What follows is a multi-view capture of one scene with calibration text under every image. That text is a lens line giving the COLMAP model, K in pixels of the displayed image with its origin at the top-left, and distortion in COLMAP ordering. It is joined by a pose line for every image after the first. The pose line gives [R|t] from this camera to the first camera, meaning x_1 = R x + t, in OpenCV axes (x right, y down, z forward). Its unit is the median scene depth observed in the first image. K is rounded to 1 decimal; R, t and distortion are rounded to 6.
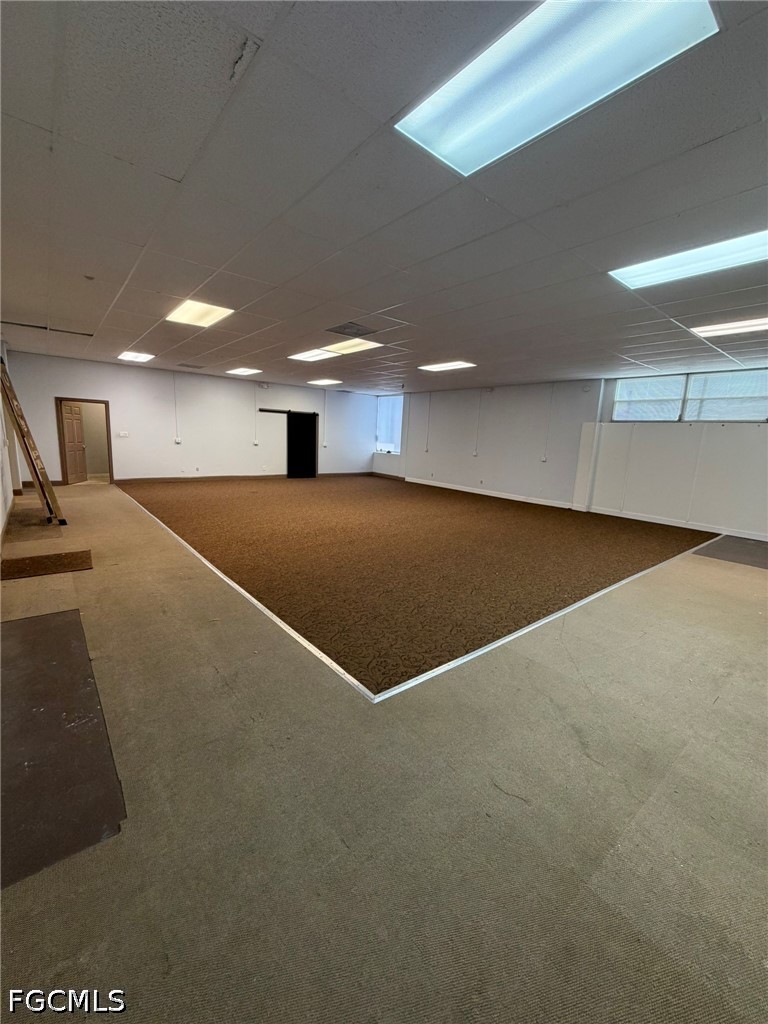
lens RADIAL K [[404.9, 0, 383.5], [0, 404.9, 523.8], [0, 0, 1]] dist [0.000012, -0.000033]
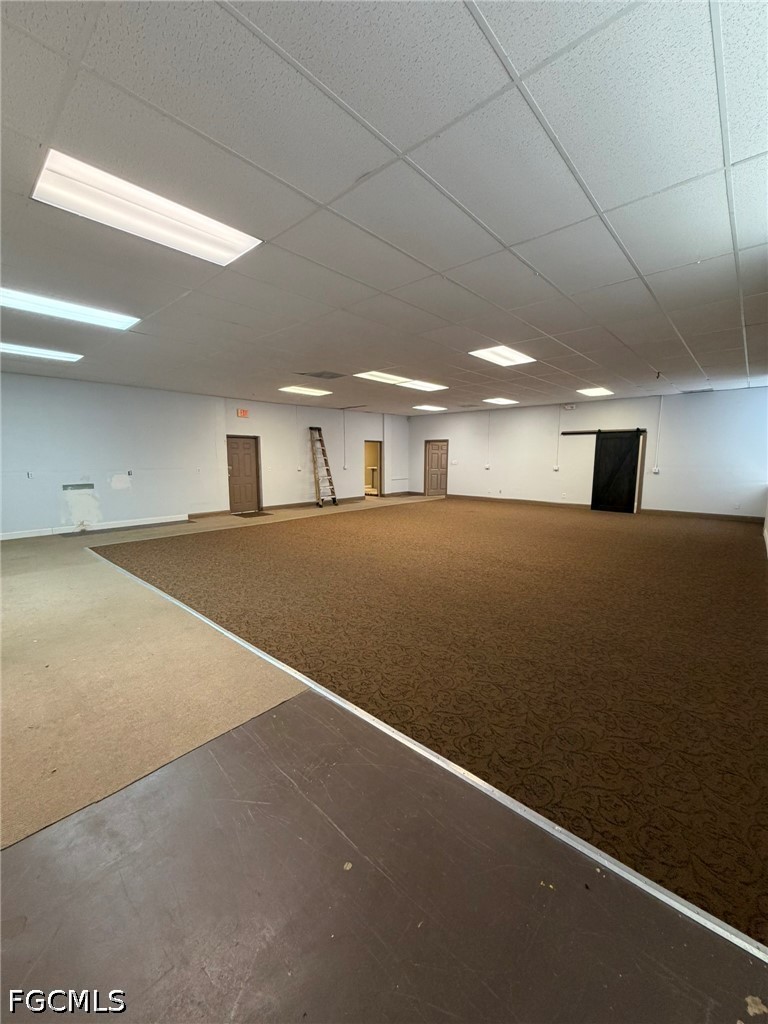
lens RADIAL K [[407.4, 0, 384.0], [0, 407.4, 512.0], [0, 0, 1]] dist [0.000741, -0.000018]
pose [[0.144926, 0.085119, -0.985774, 0.576476], [-0.209919, 0.976257, 0.053435, -0.067964], [0.966918, 0.199189, 0.159353, 0.488517]]
